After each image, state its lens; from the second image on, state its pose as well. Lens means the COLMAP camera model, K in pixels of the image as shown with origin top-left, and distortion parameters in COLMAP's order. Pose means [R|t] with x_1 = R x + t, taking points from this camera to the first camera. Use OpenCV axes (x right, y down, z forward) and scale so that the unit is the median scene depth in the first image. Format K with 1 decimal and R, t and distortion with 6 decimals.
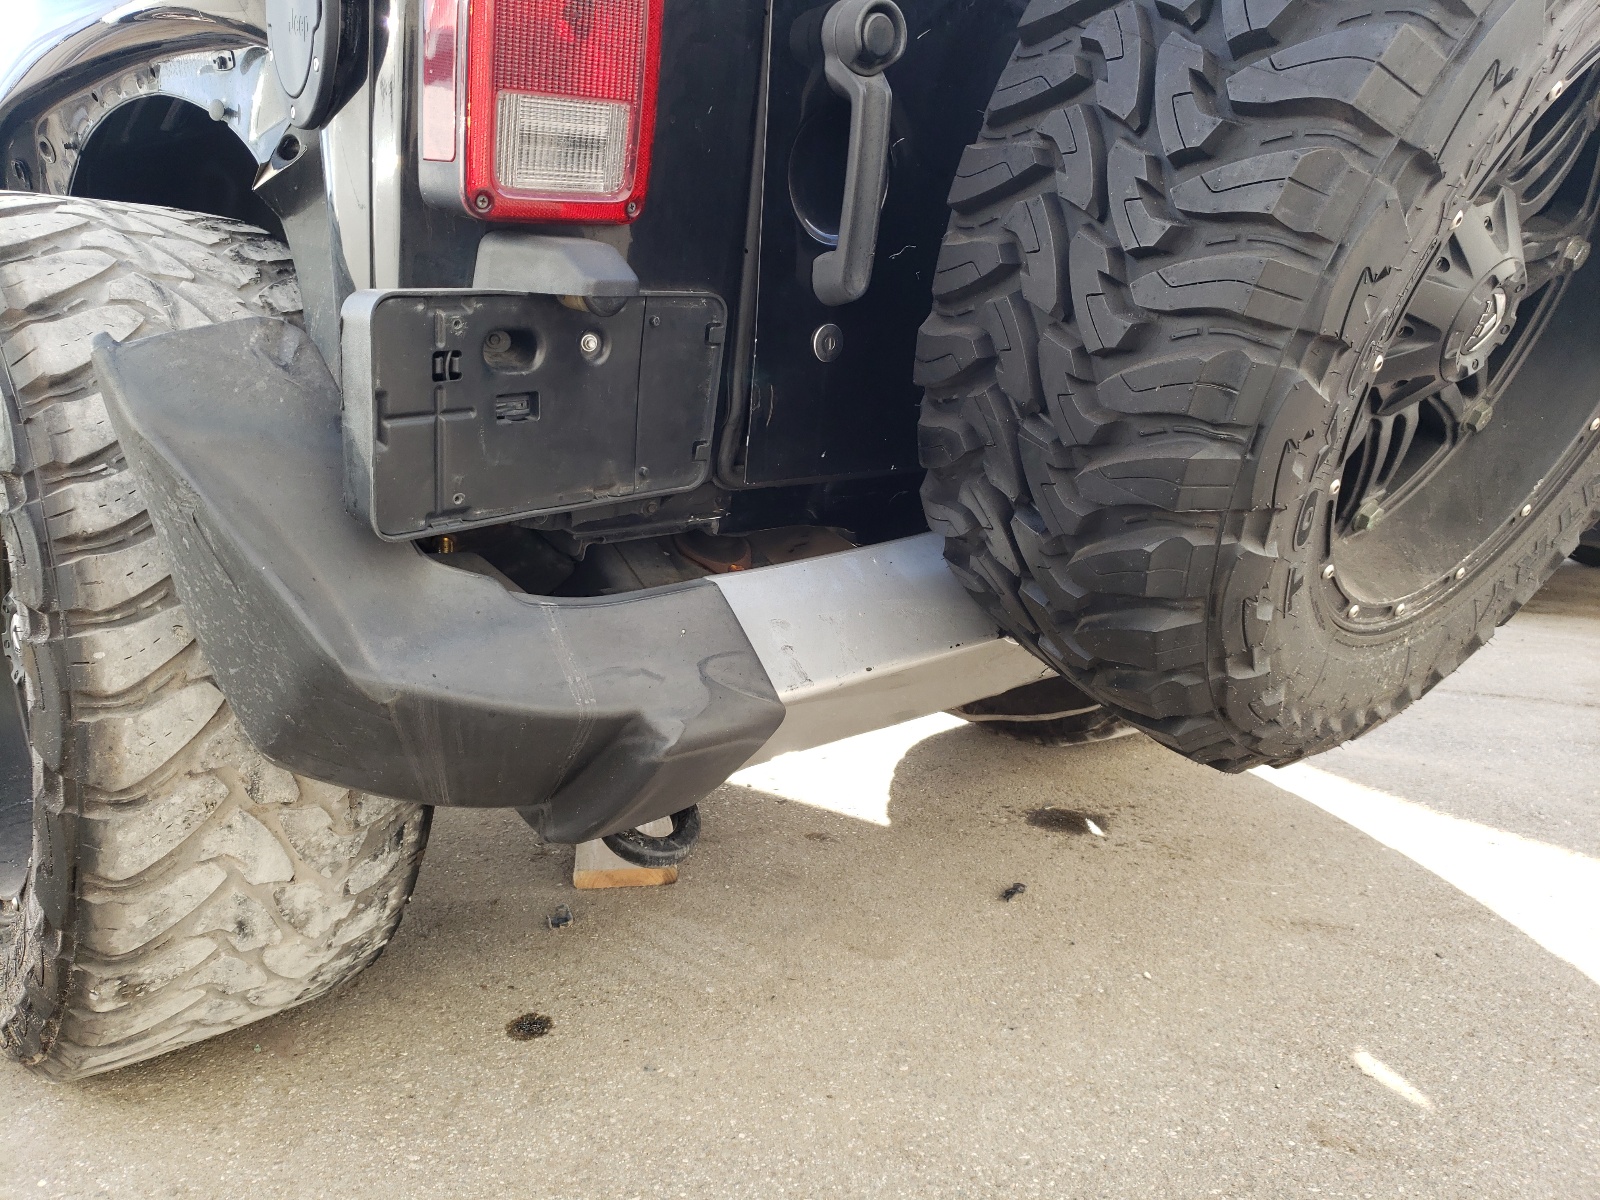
lens RADIAL K [[1205.4, 0, 800.7], [0, 1205.4, 607.1], [0, 0, 1]] dist [0.007595, -0.018460]
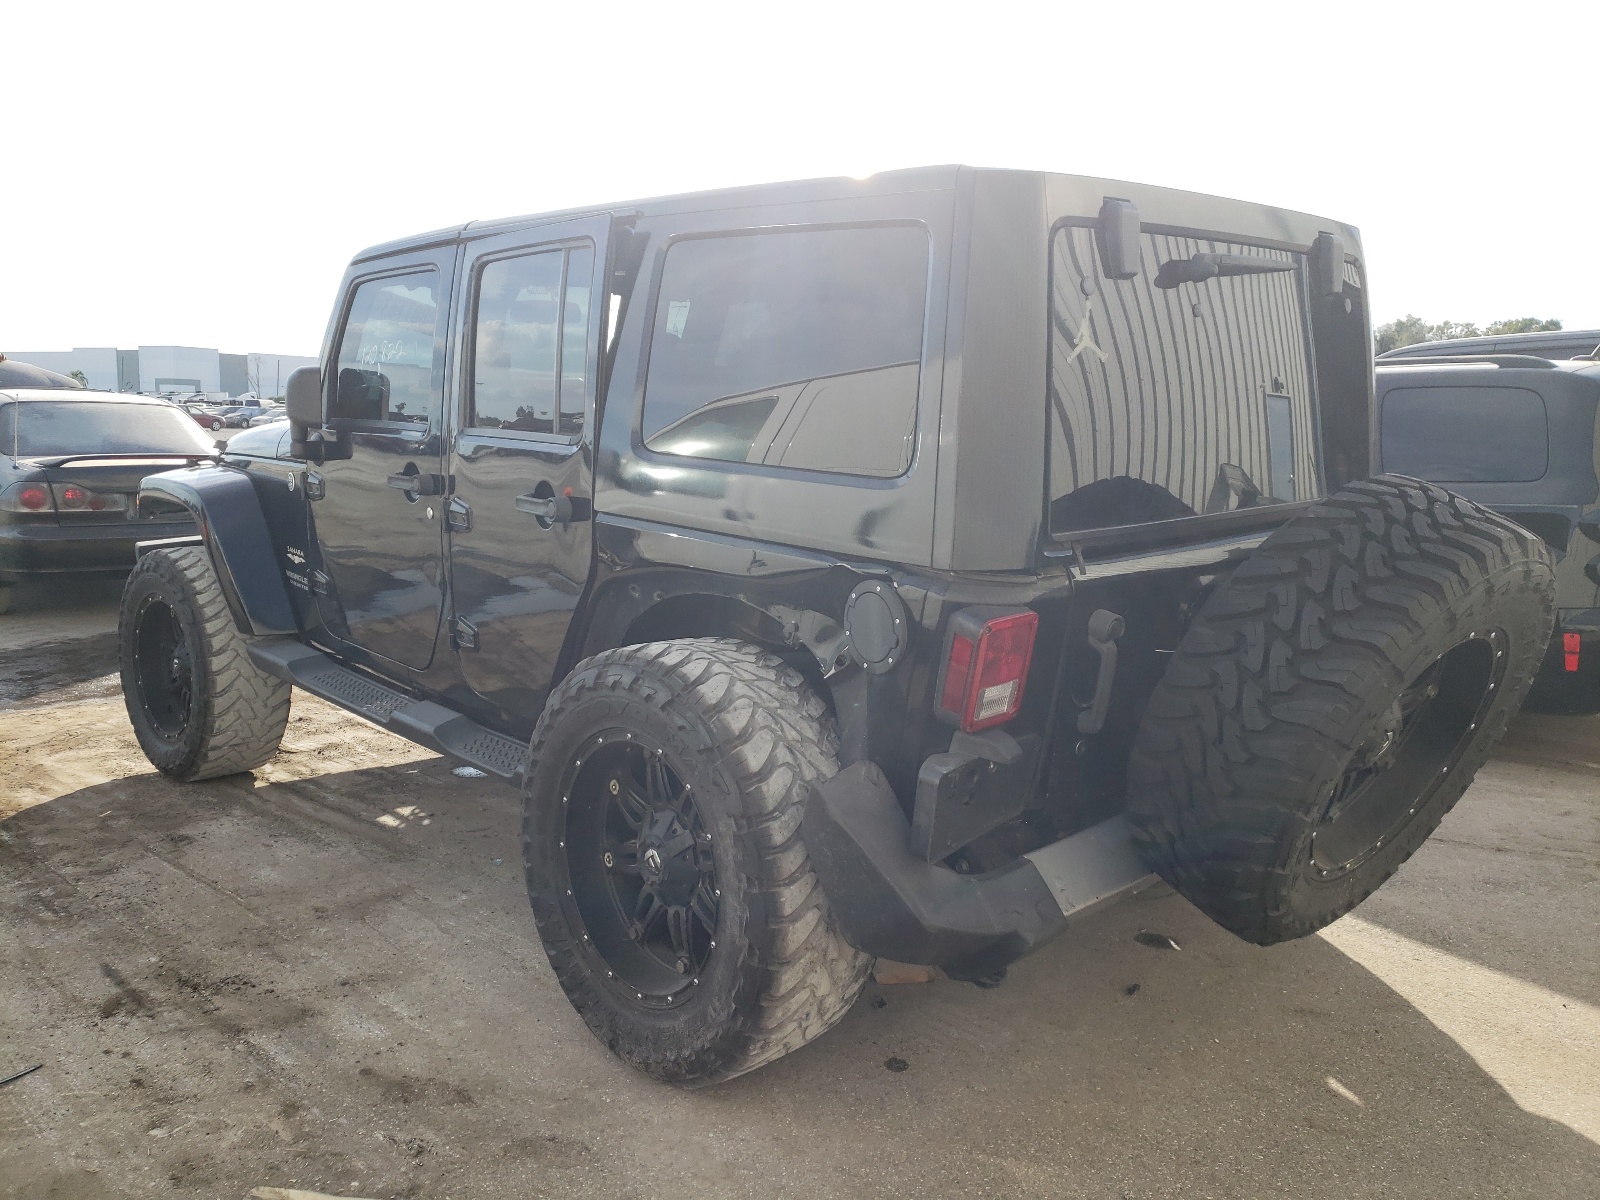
lens RADIAL K [[1205.4, 0, 798.1], [0, 1205.4, 590.9], [0, 0, 1]] dist [0.007595, -0.018460]
pose [[0.999900, 0.013822, -0.002995, -0.474287], [-0.013932, 0.999086, -0.040400, -0.396424], [0.002434, 0.040437, 0.999179, -1.157378]]
